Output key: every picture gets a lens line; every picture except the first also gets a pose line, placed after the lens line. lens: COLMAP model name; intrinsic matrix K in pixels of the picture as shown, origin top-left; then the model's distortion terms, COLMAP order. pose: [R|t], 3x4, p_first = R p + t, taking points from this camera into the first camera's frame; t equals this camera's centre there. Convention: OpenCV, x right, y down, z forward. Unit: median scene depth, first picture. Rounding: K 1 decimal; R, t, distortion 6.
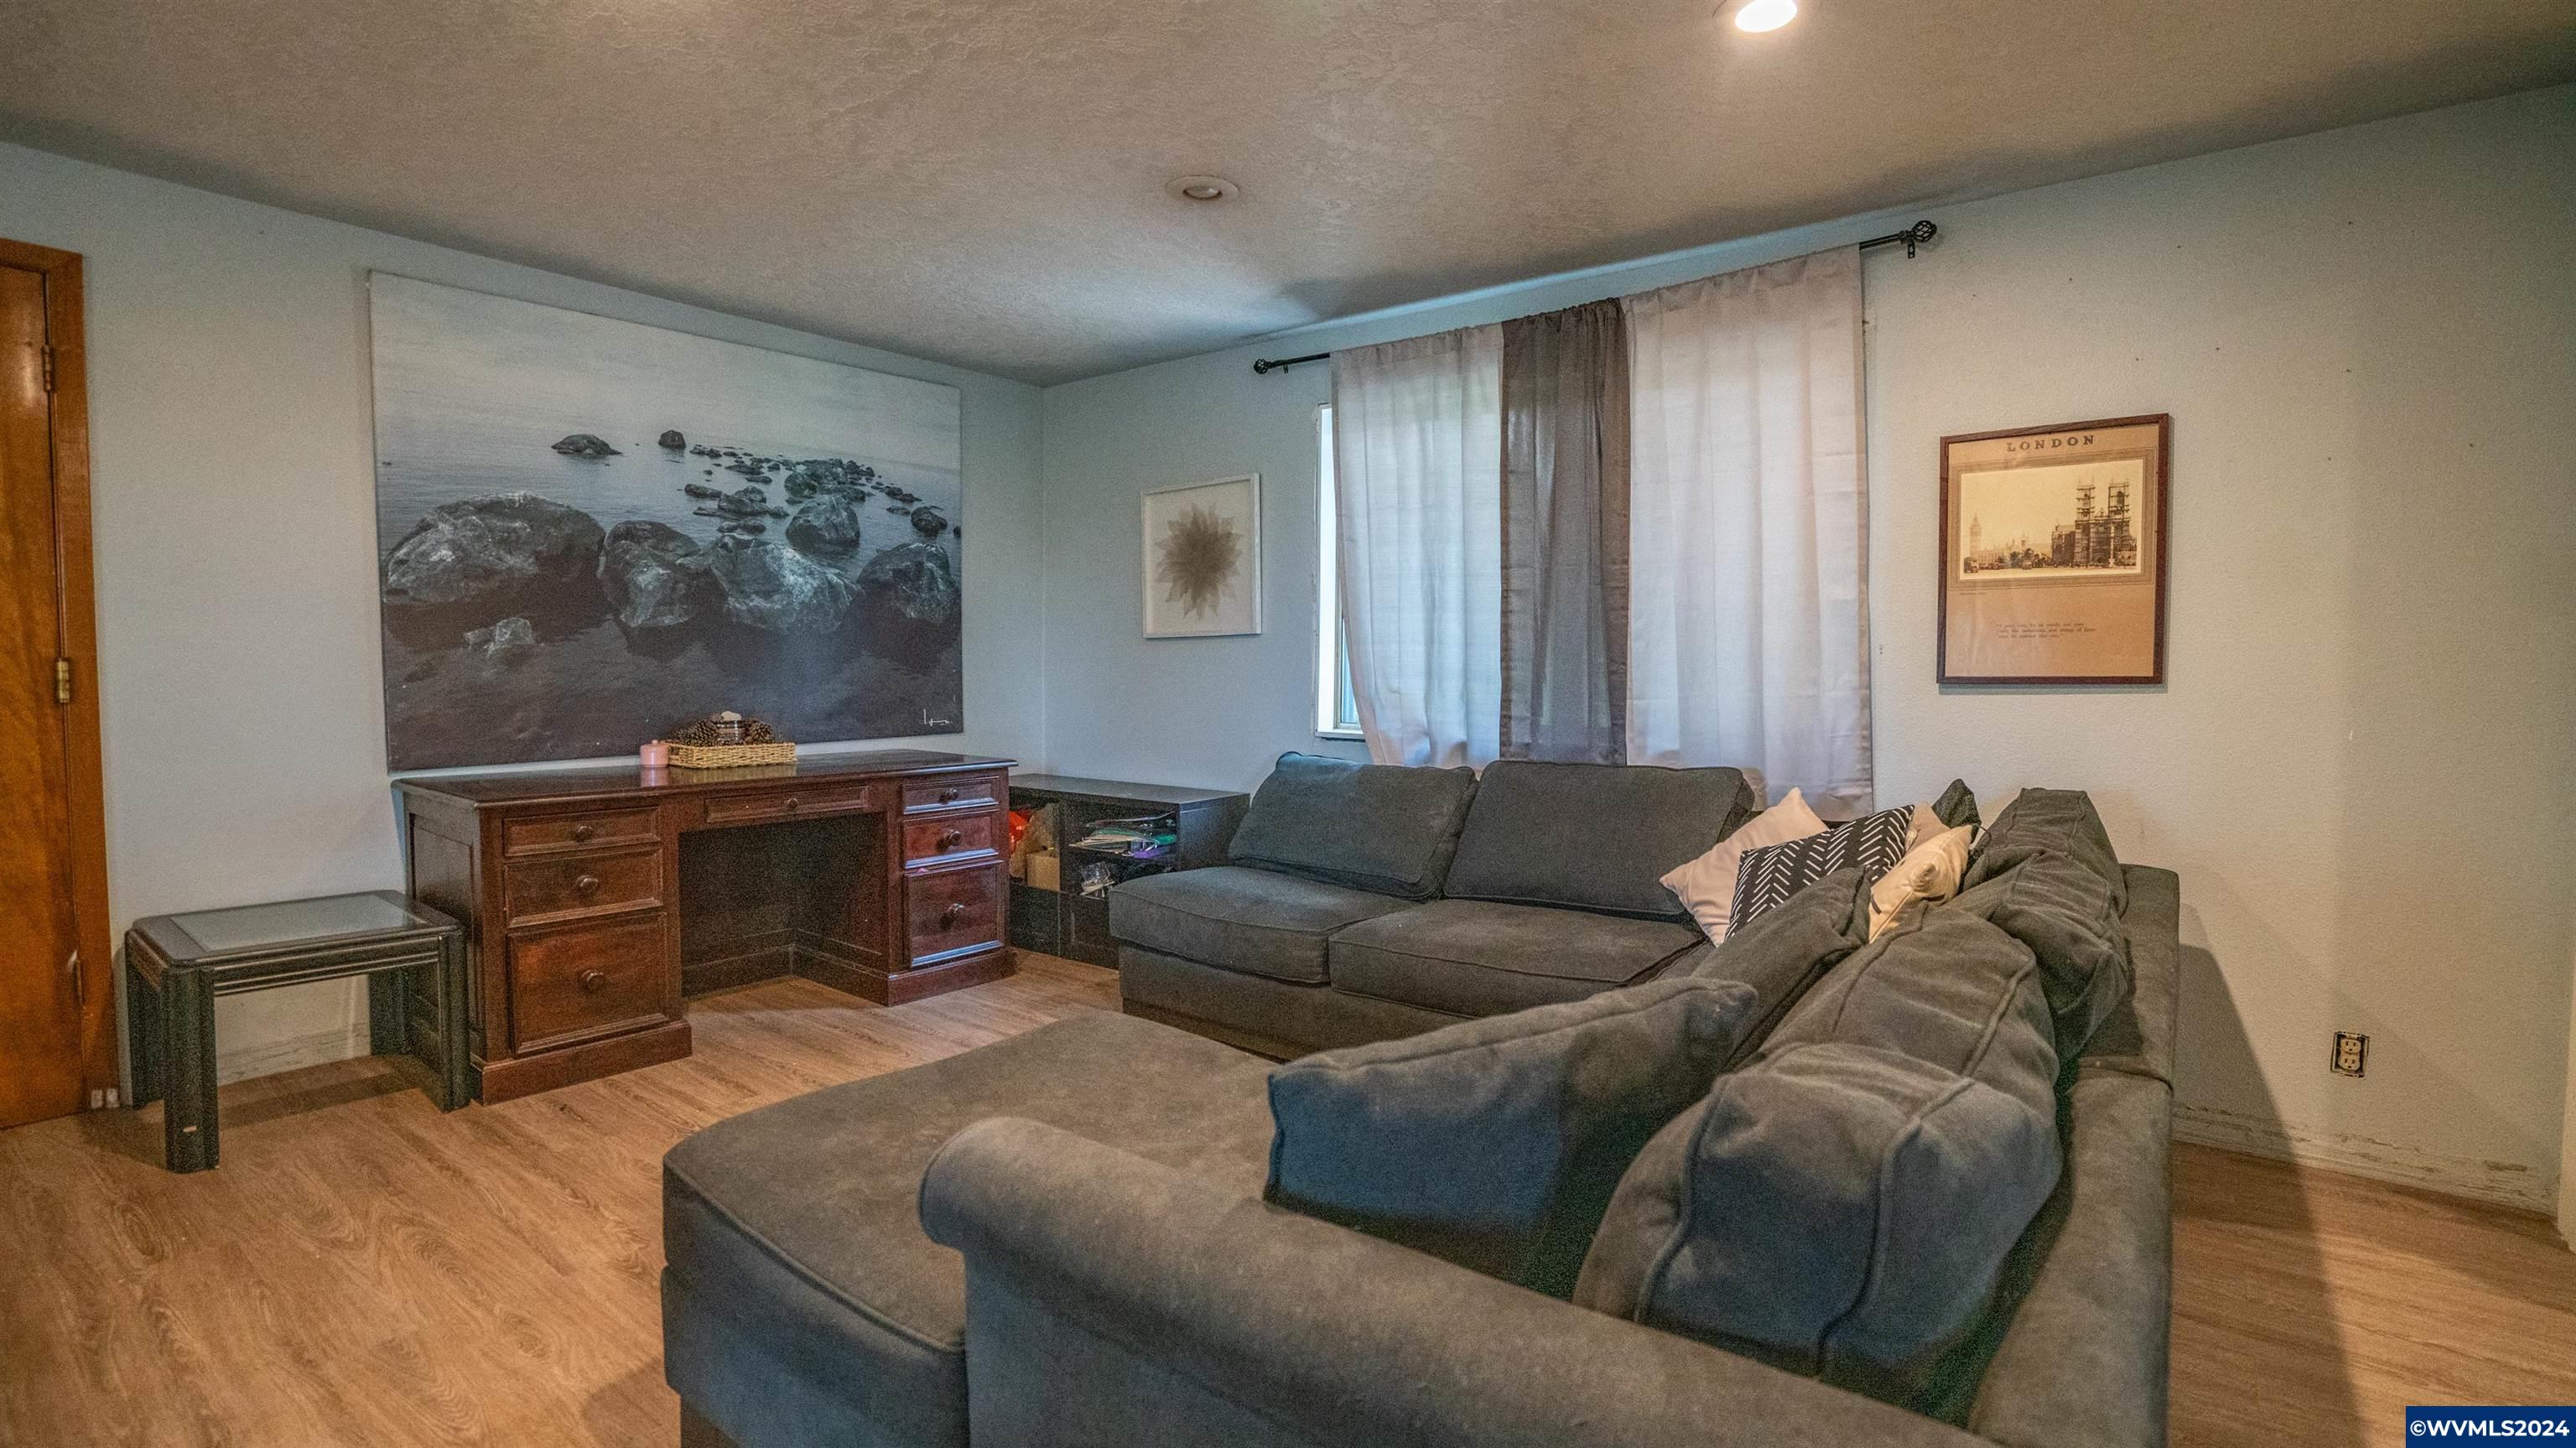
lens RADIAL K [[1188.0, 0, 1289.0], [0, 1188.0, 718.7], [0, 0, 1]] dist [-0.048554, 0.012065]
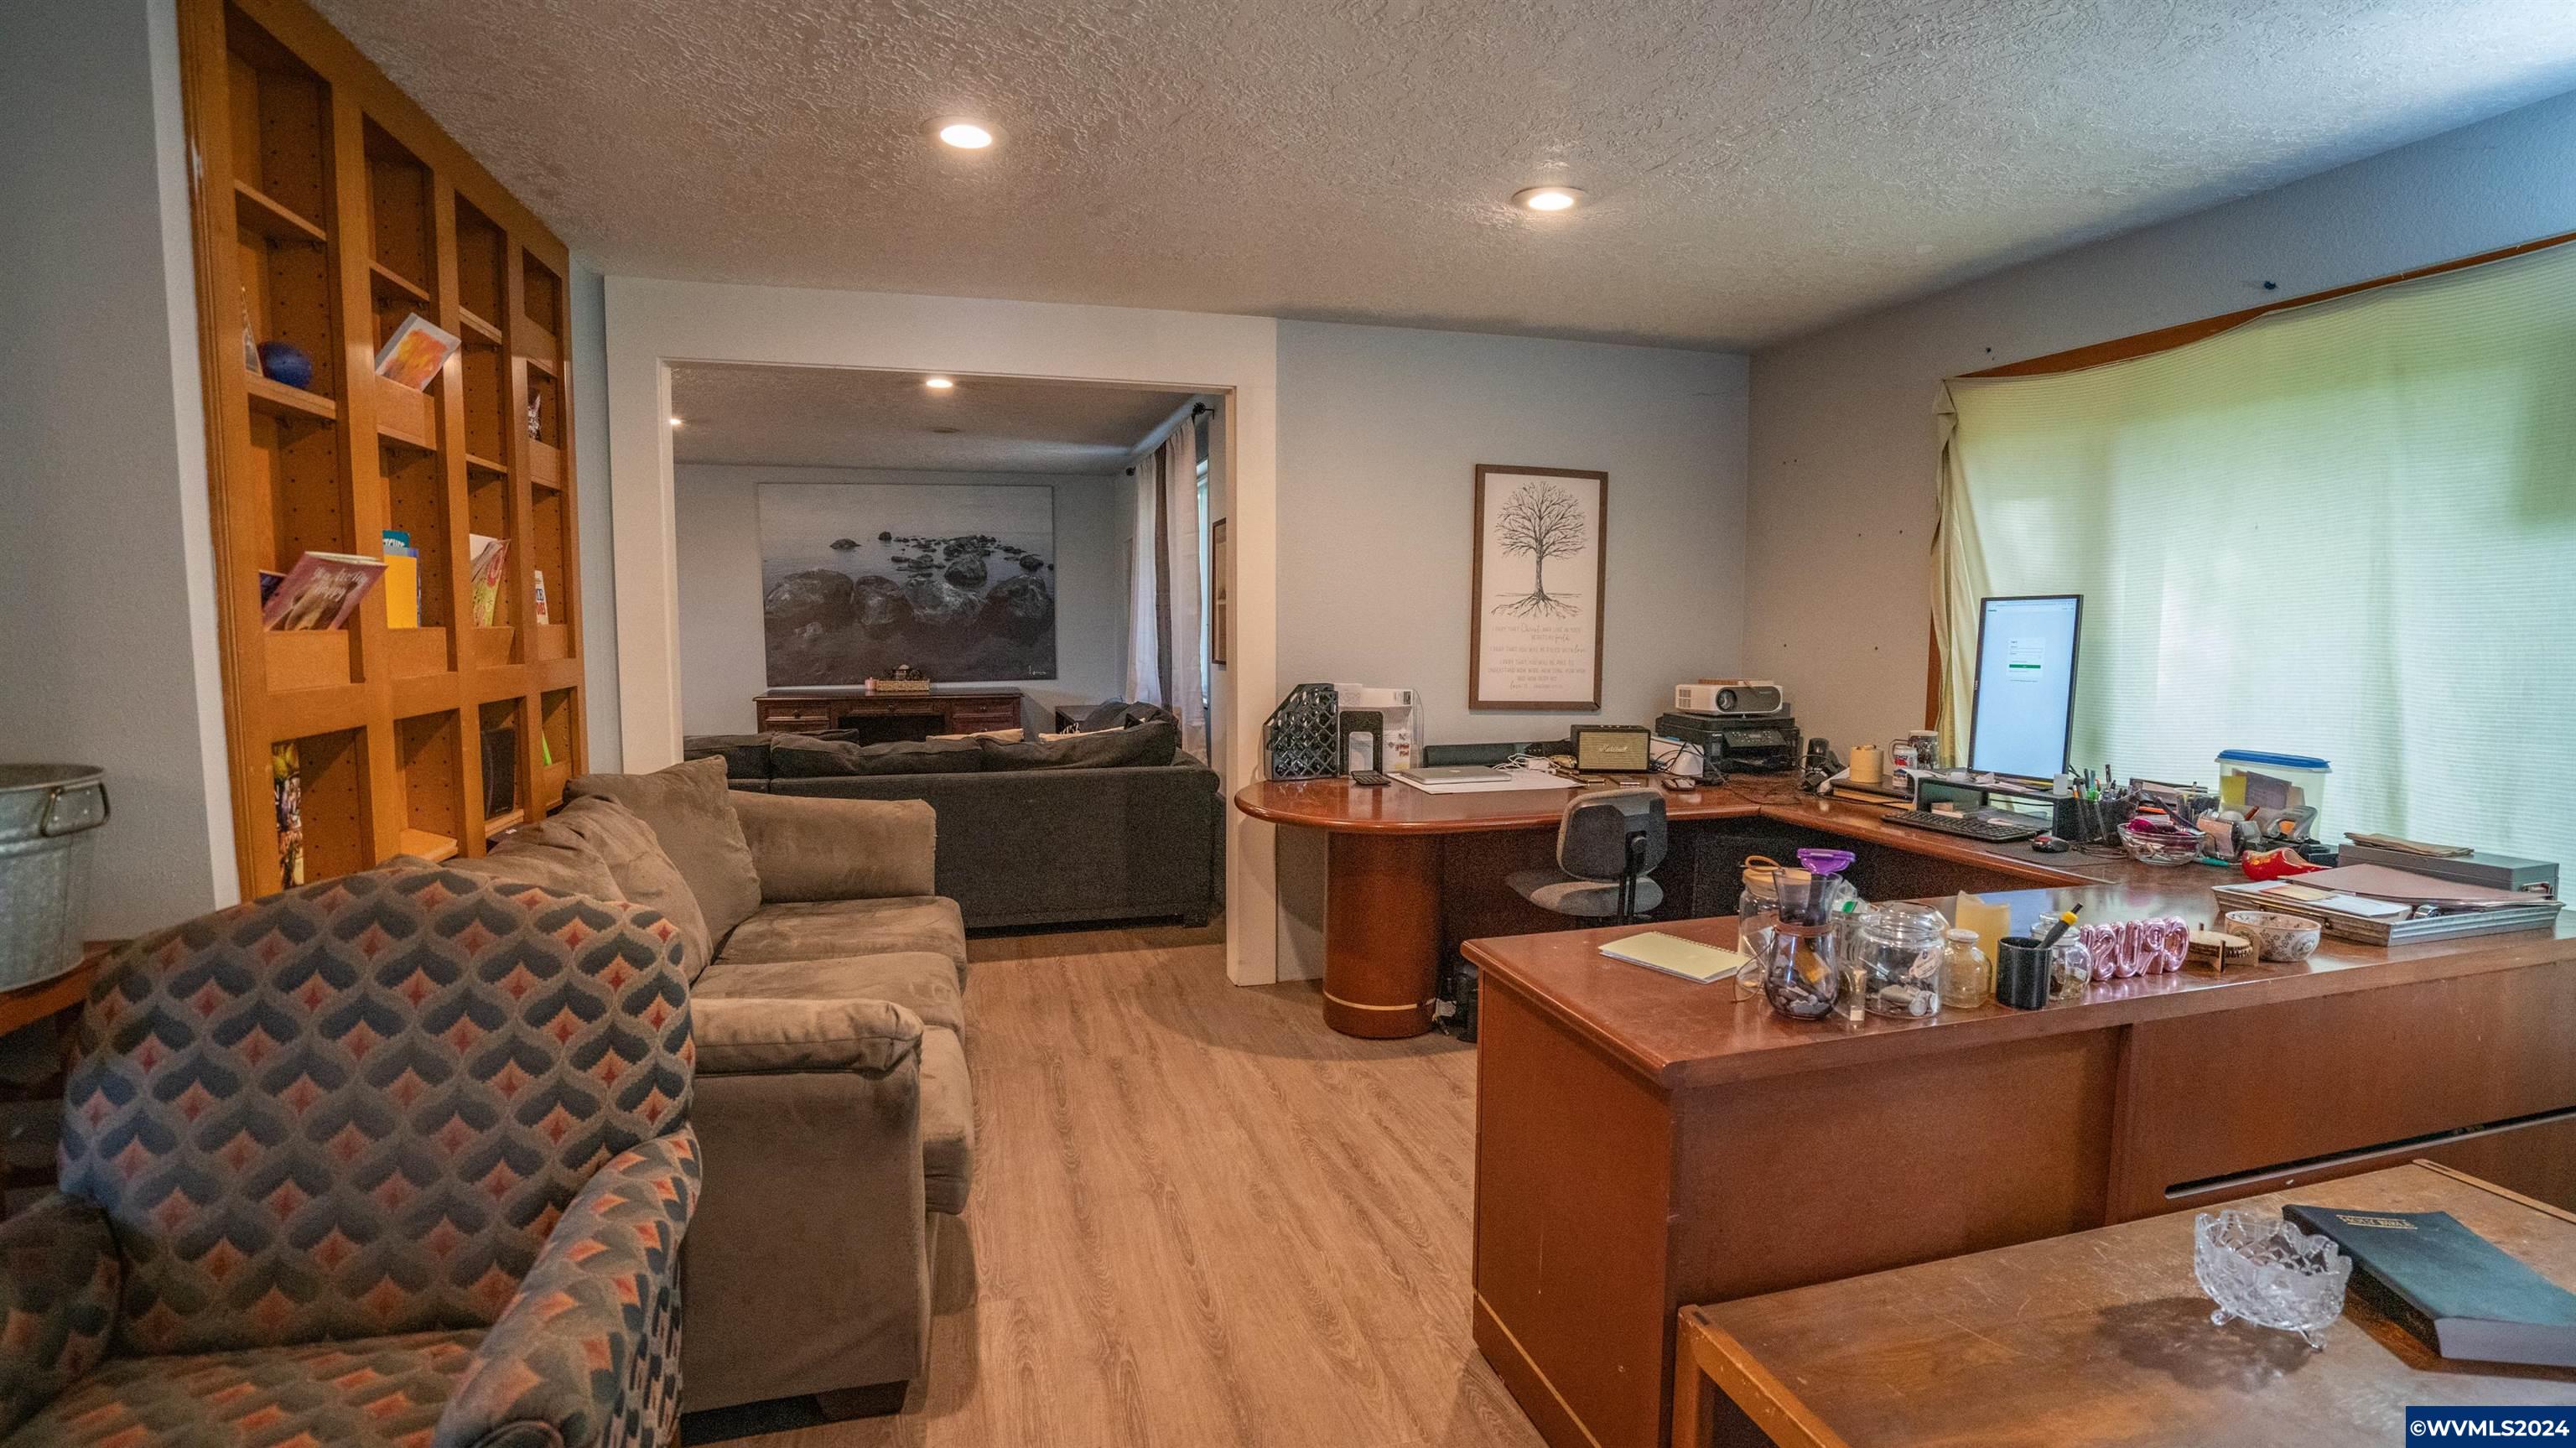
lens RADIAL K [[1188.0, 0, 1289.0], [0, 1188.0, 718.7], [0, 0, 1]] dist [-0.048554, 0.012065]
pose [[0.803636, 0.048549, -0.593138, 1.291239], [-0.026160, 0.998585, 0.046293, -0.024823], [0.594546, -0.021686, 0.803769, -0.279837]]
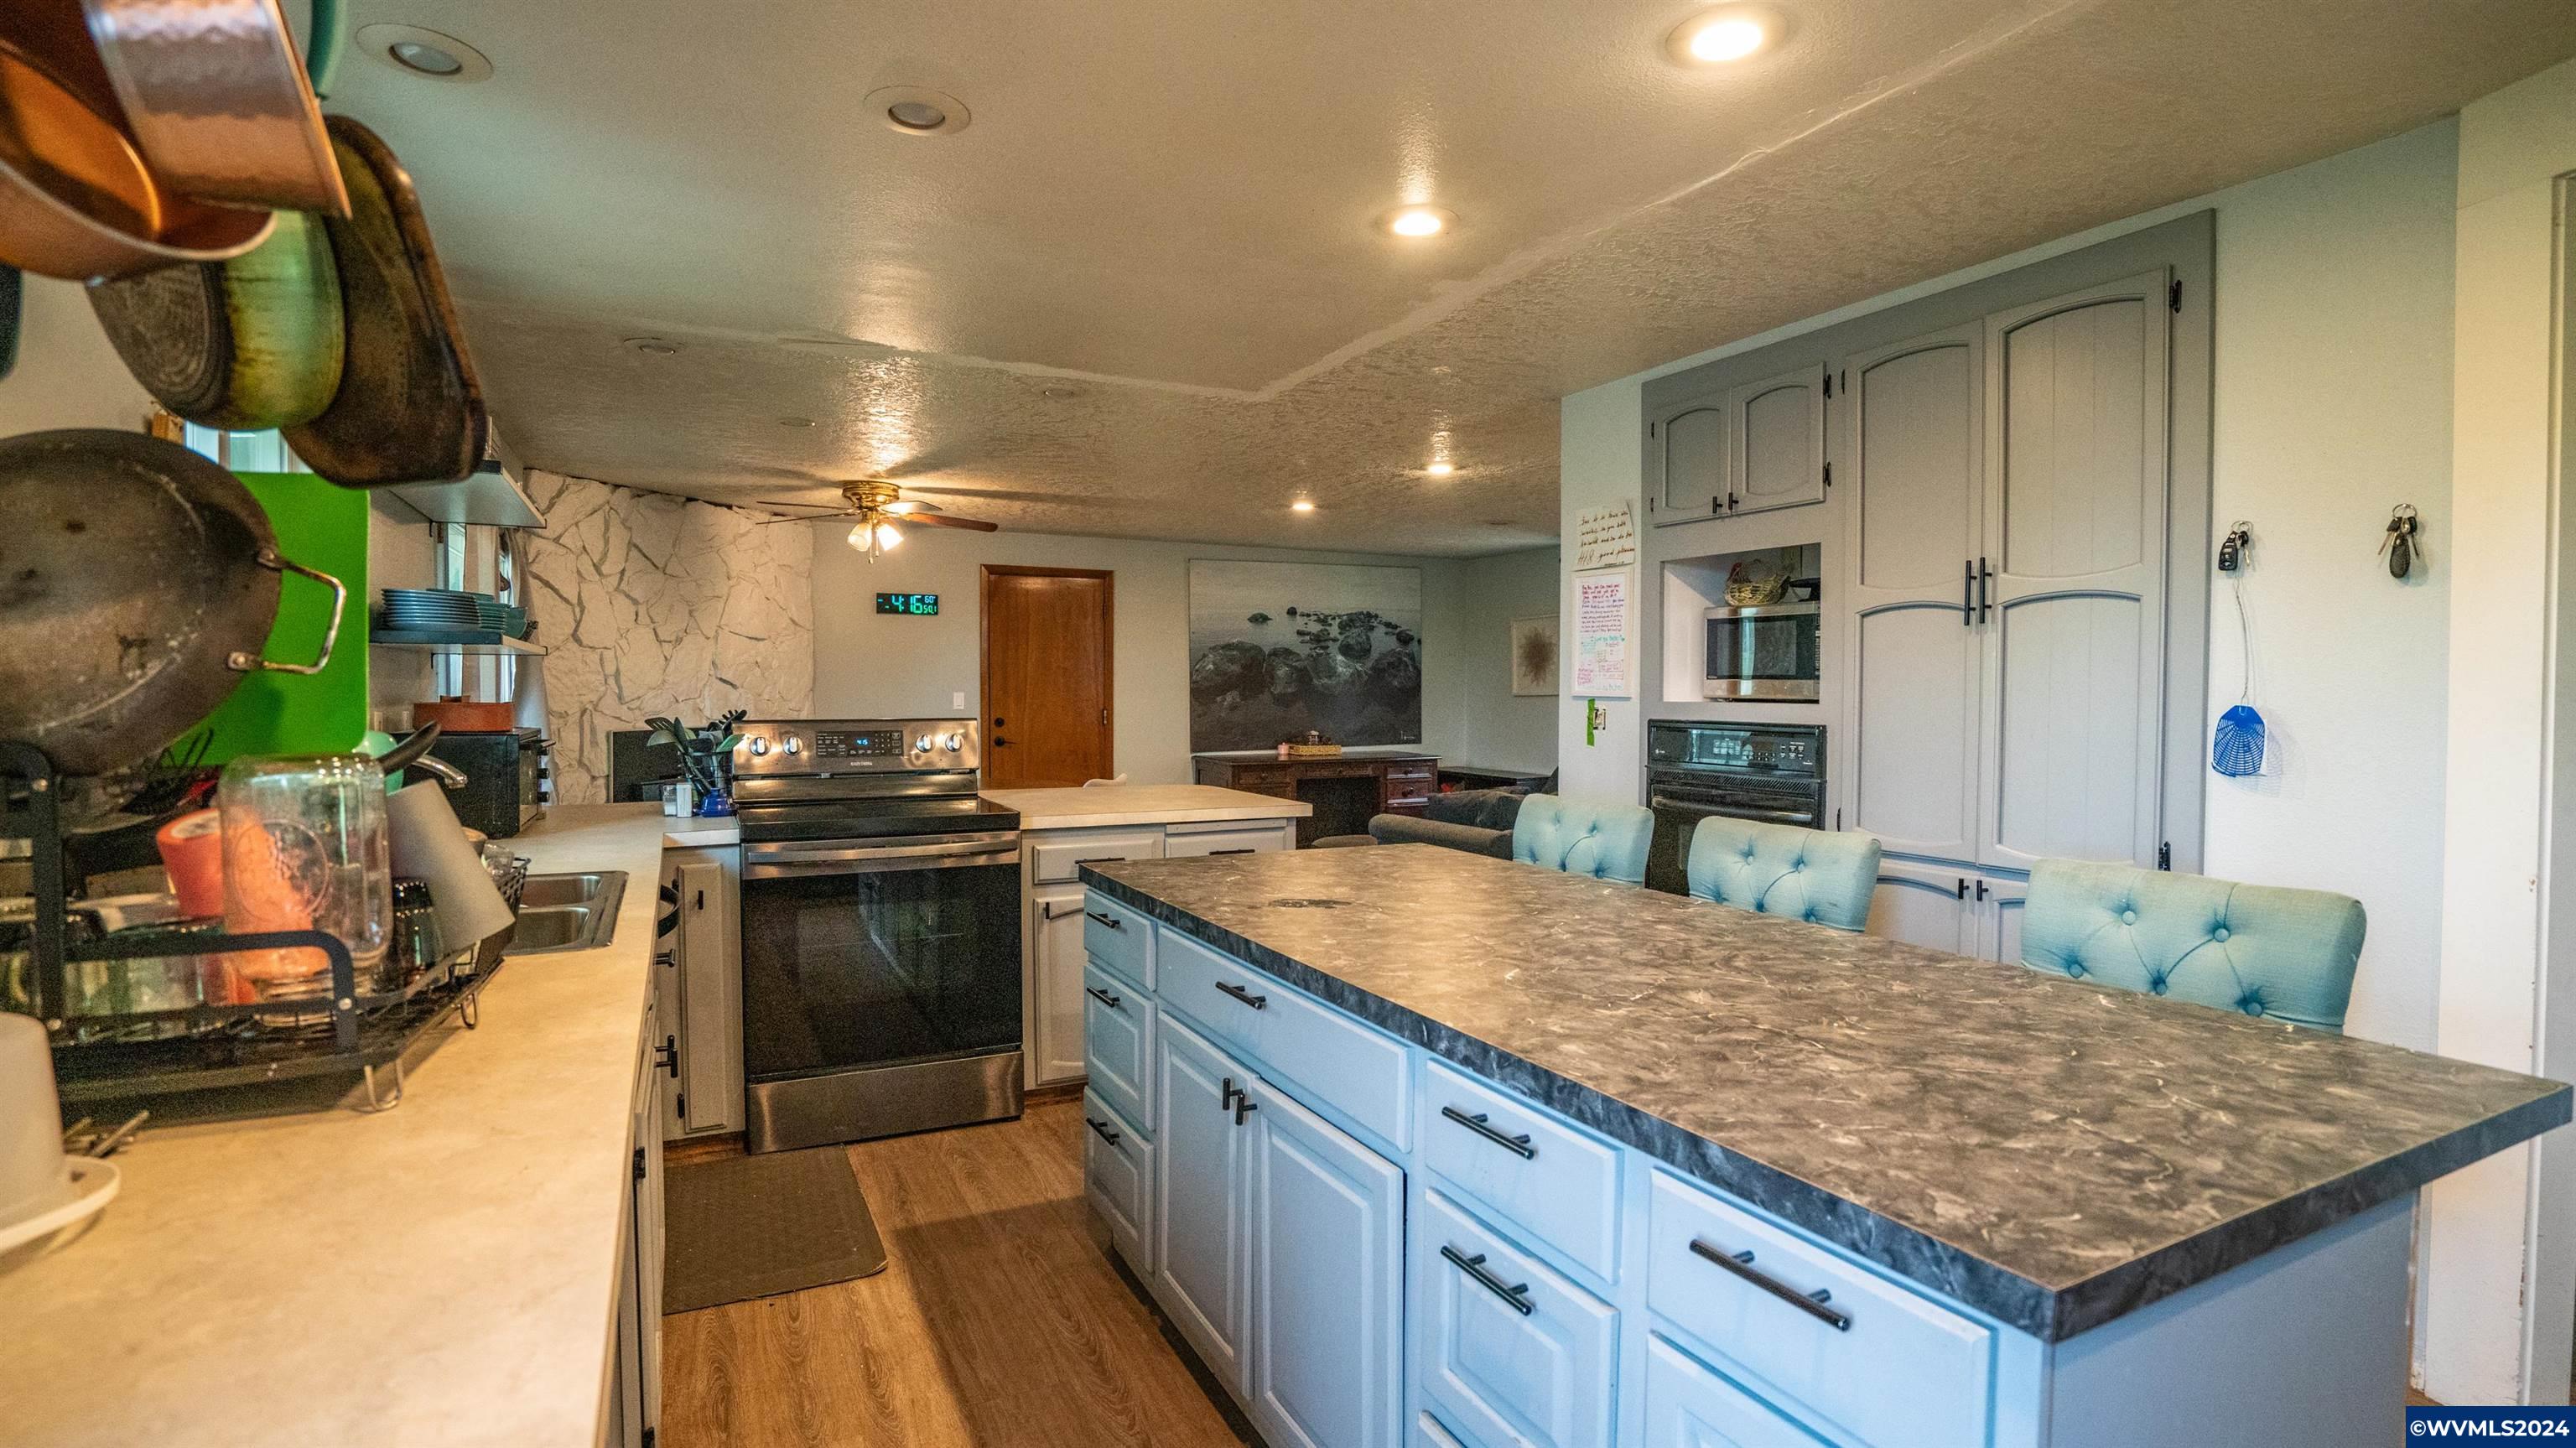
lens RADIAL K [[1188.0, 0, 1289.0], [0, 1188.0, 718.7], [0, 0, 1]] dist [-0.048554, 0.012065]
pose [[0.906489, 0.005419, -0.422195, 0.422913], [-0.015669, 0.999661, -0.020812, 0.017792], [0.421939, 0.025481, 0.906266, -1.038193]]
